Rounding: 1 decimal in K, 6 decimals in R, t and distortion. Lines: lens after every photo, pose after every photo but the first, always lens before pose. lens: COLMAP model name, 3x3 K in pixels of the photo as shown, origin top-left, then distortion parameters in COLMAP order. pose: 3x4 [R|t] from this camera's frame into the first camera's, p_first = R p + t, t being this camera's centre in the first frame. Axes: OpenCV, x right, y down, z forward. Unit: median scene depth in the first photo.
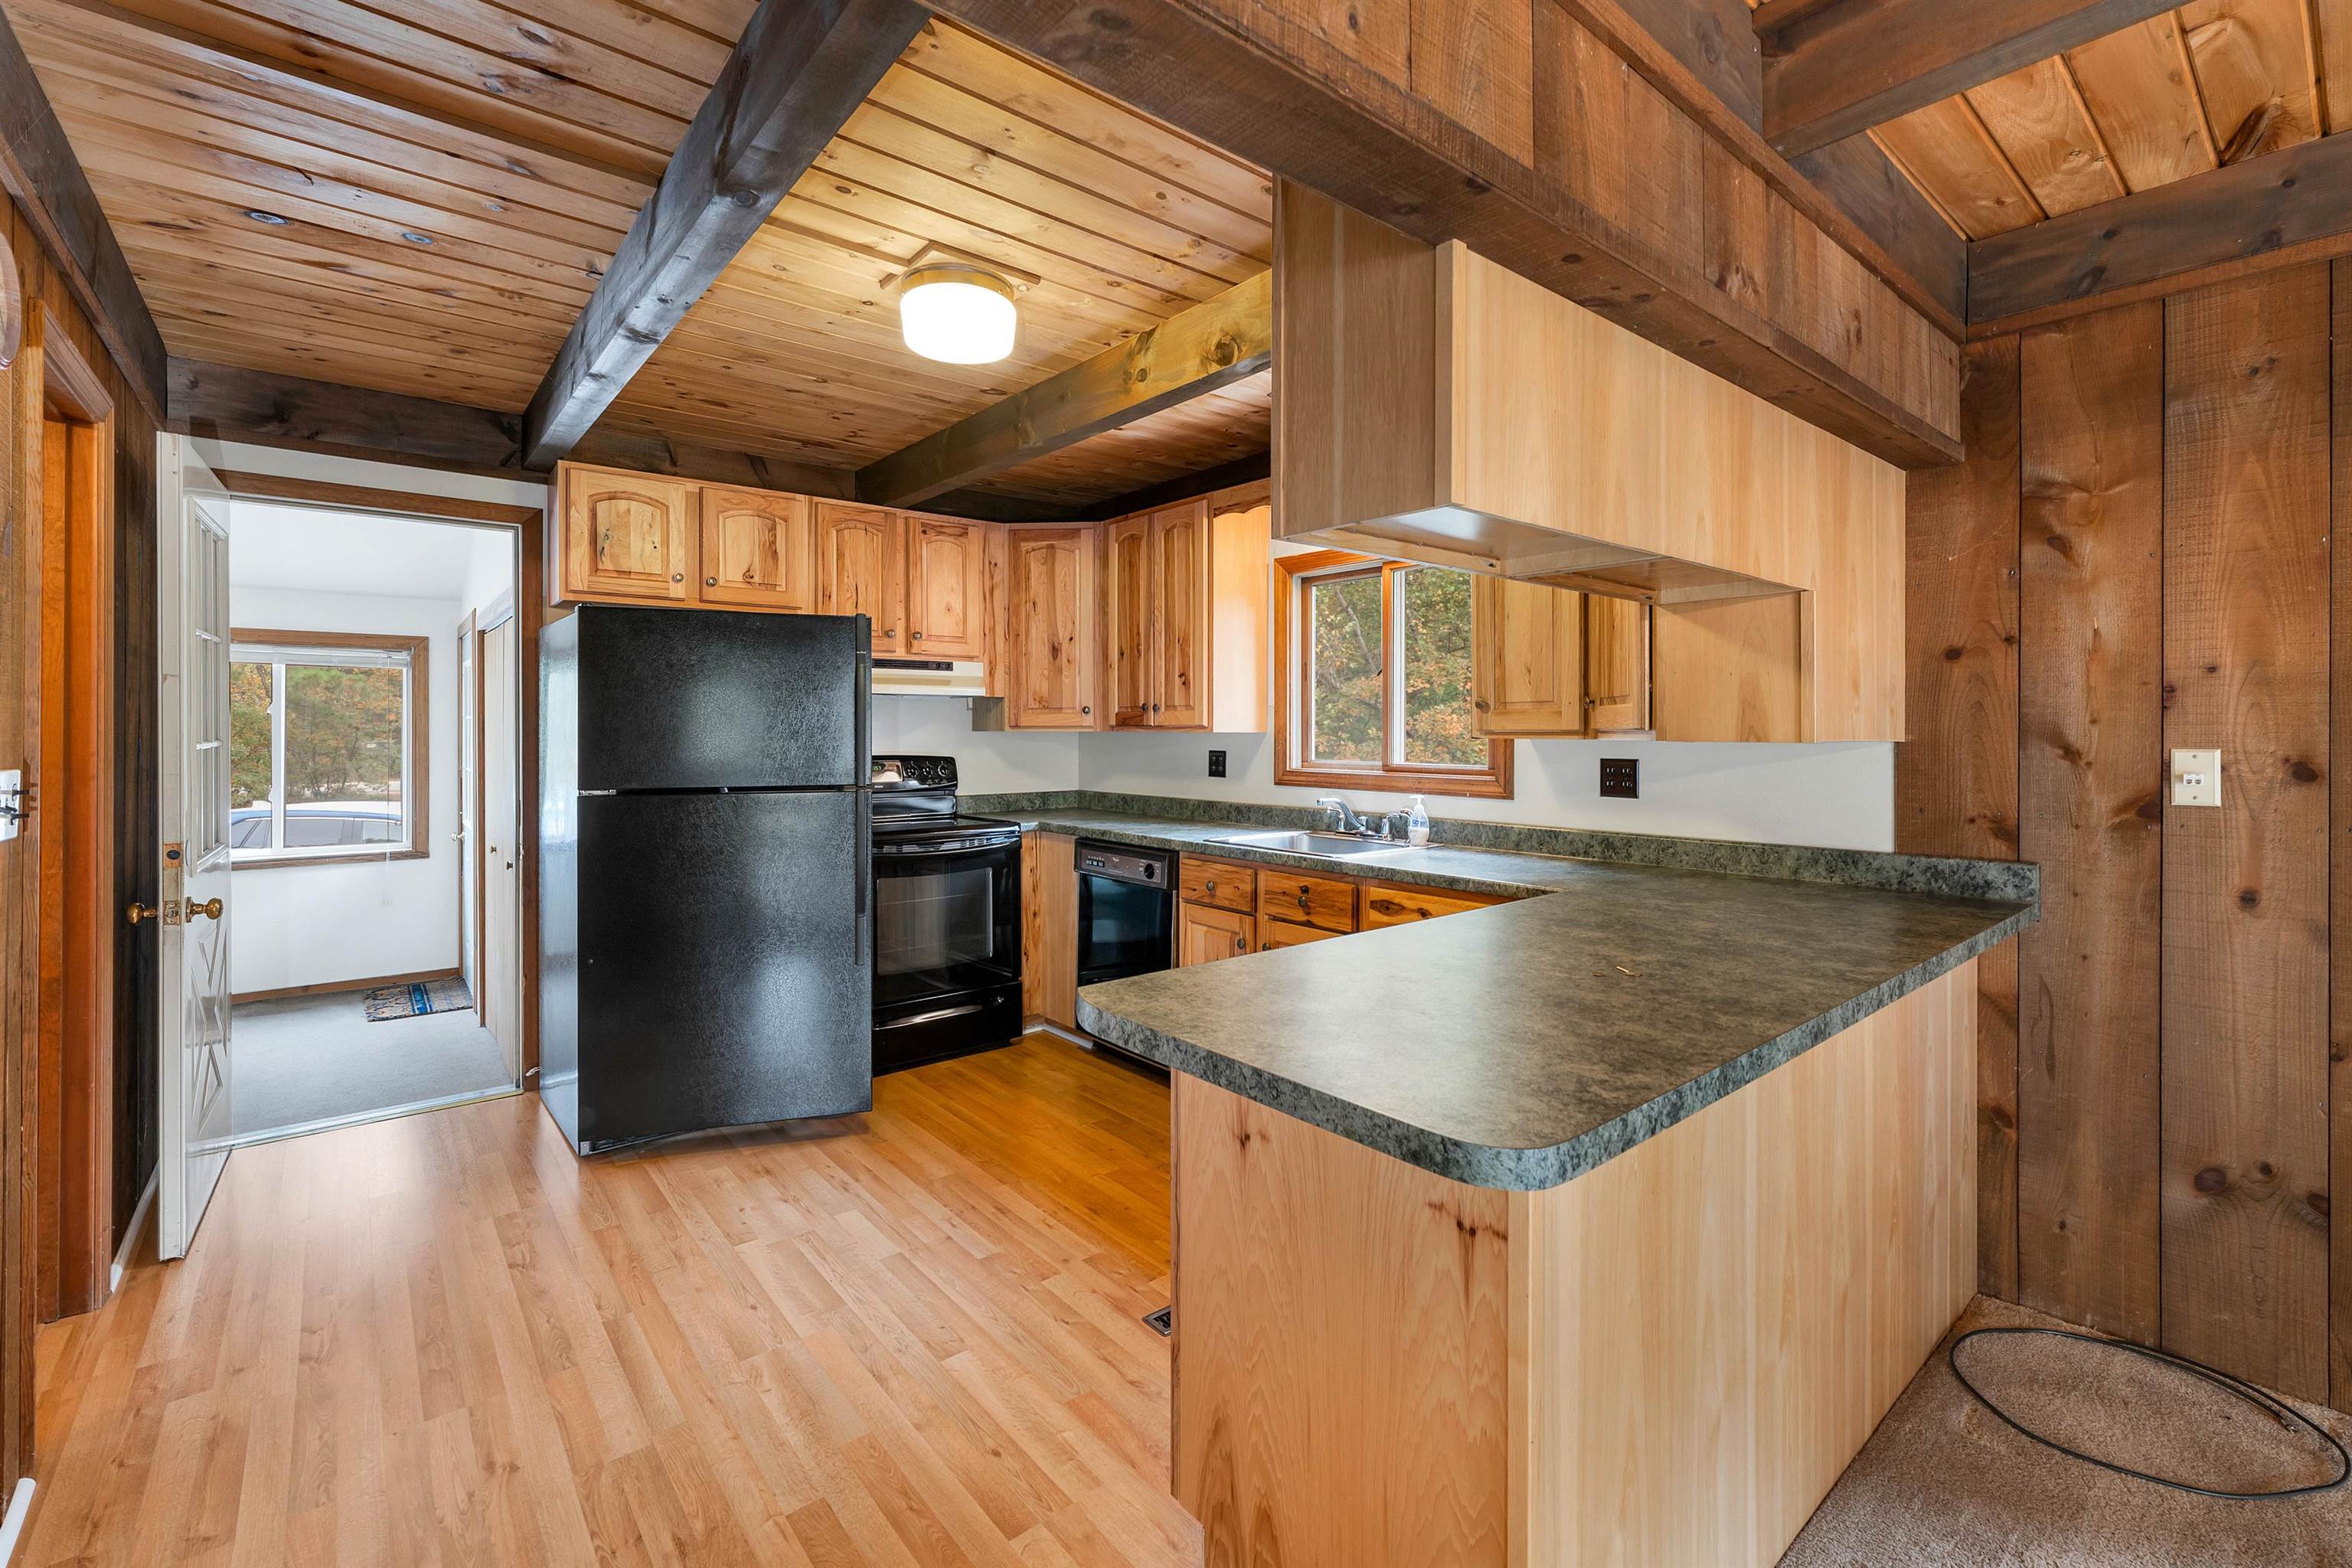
lens RADIAL K [[1002.4, 0, 1157.9], [0, 1002.4, 712.1], [0, 0, 1]] dist [-0.003422, -0.000321]
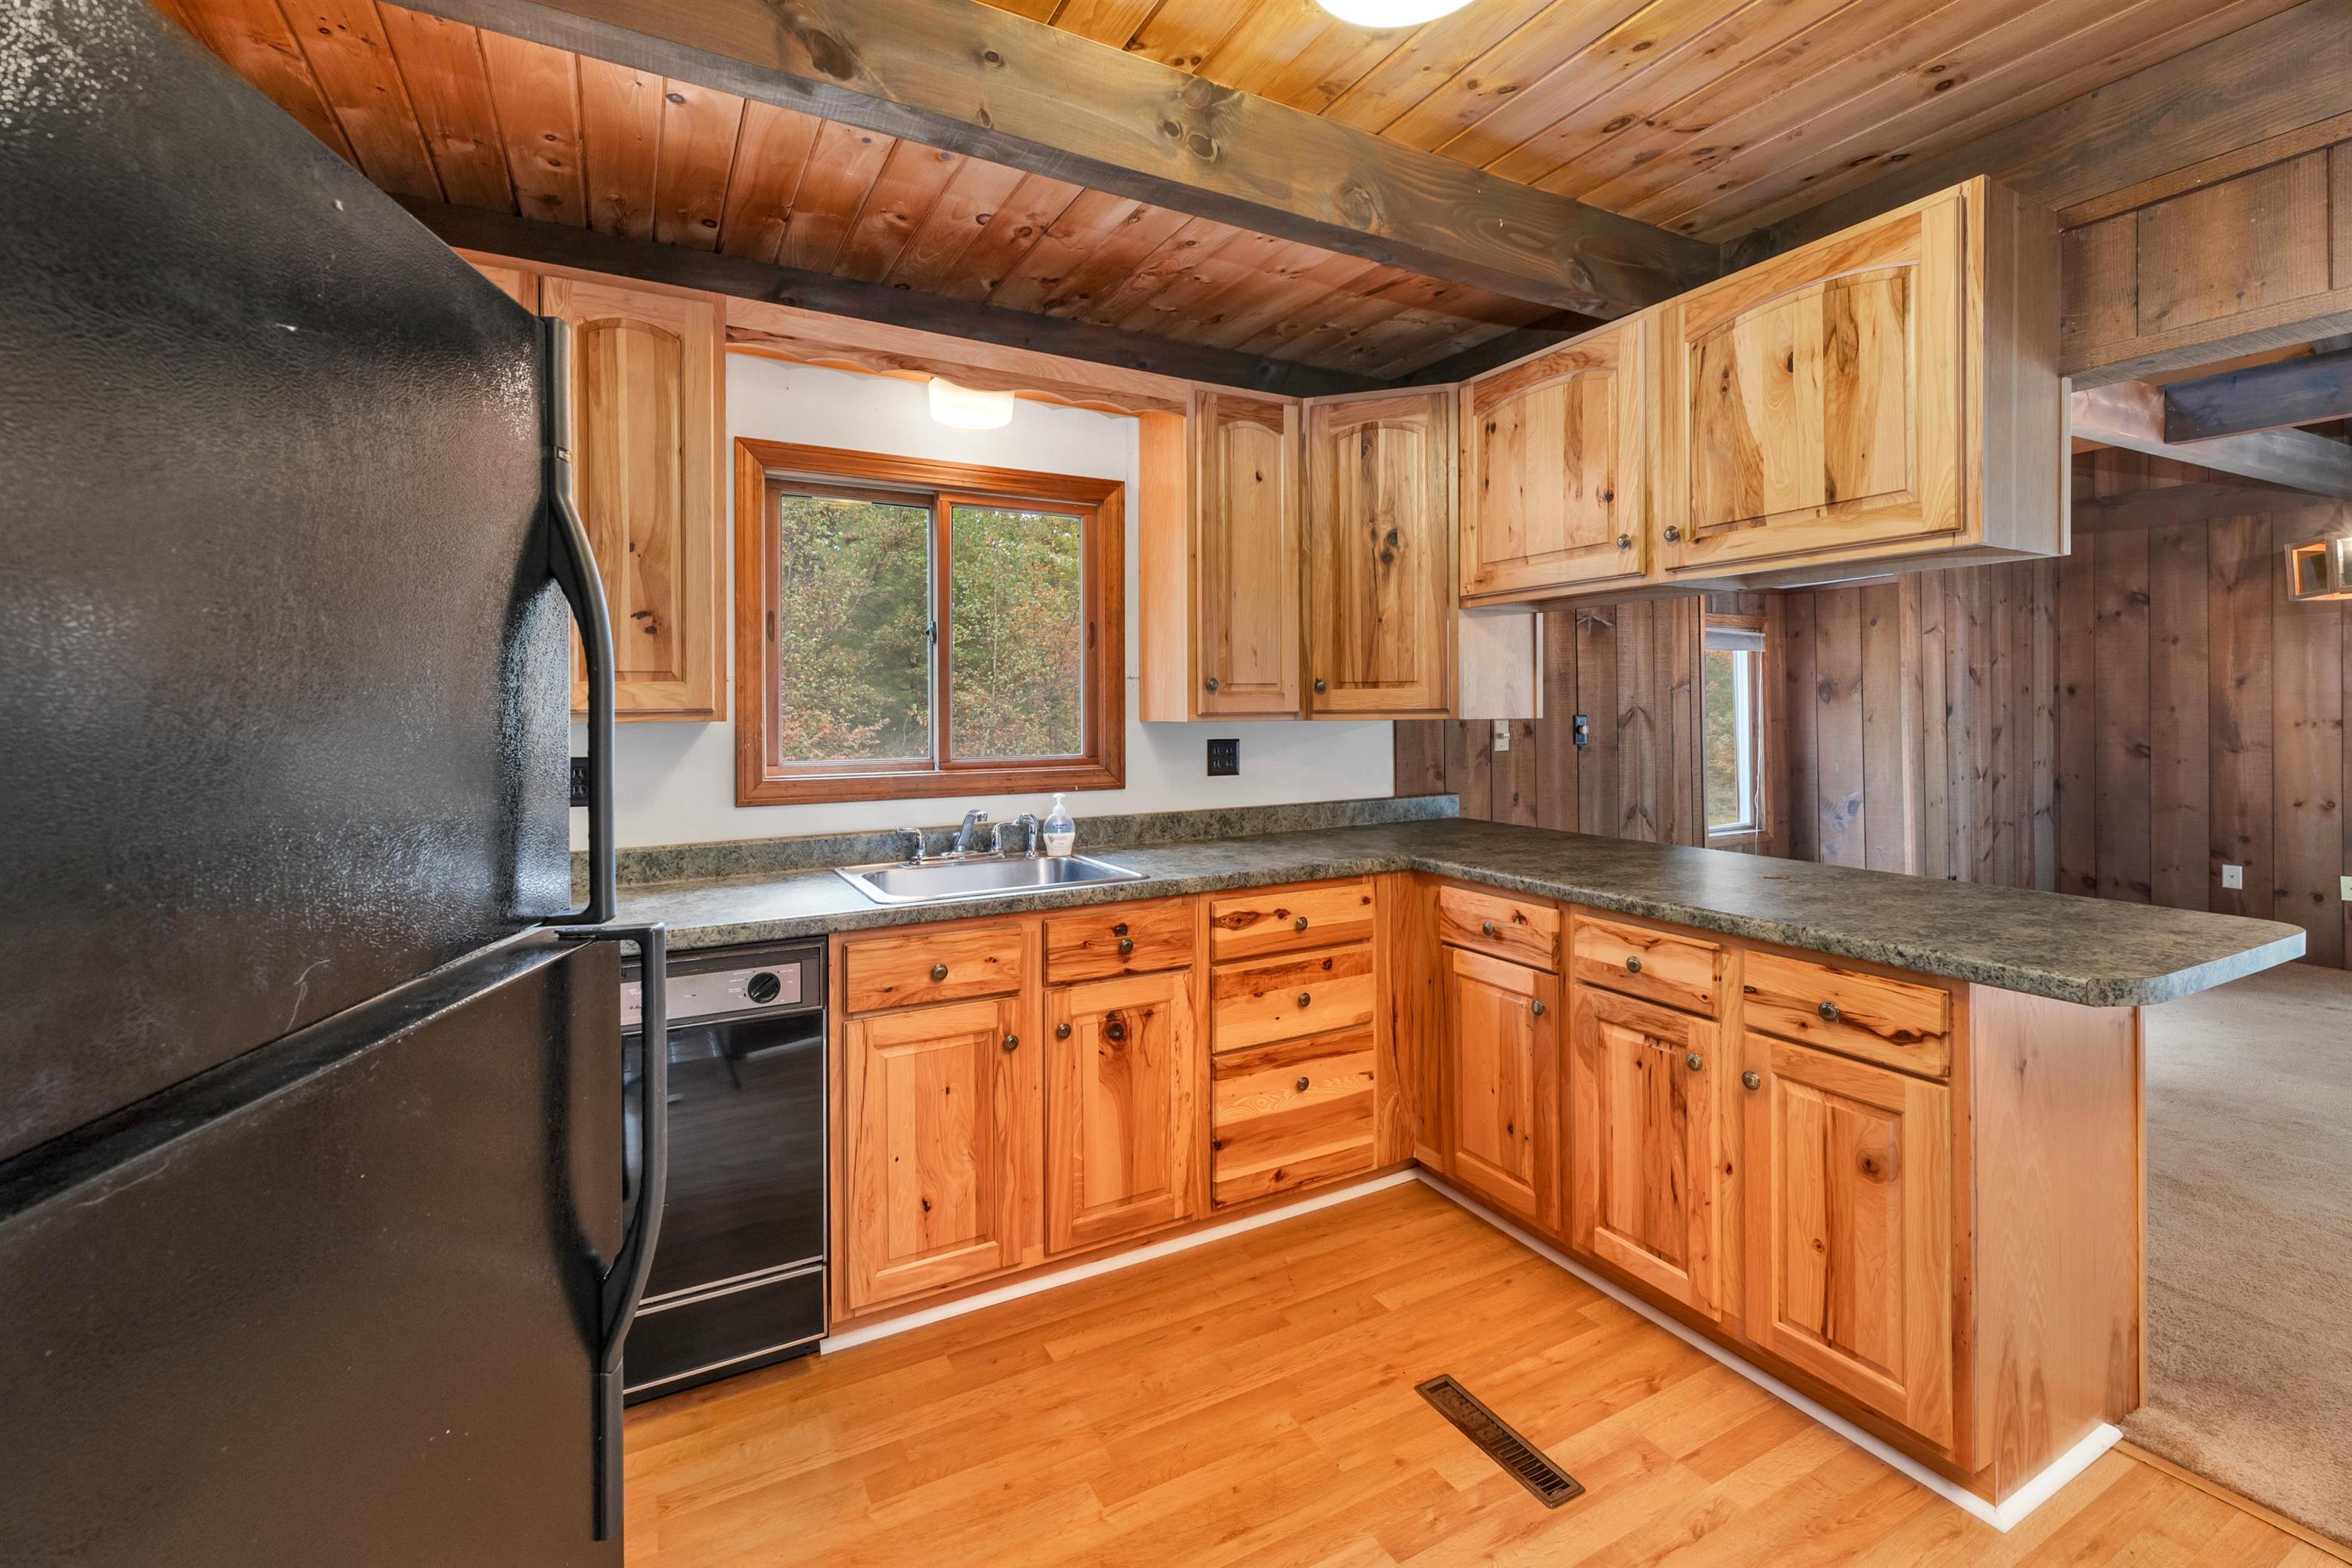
lens RADIAL K [[1002.4, 0, 1157.9], [0, 1002.4, 712.1], [0, 0, 1]] dist [-0.003422, -0.000321]
pose [[0.192252, -0.002478, 0.981342, -0.572573], [-0.005287, 0.999980, 0.003561, 0.013999], [-0.981331, -0.005873, 0.192235, 0.828166]]
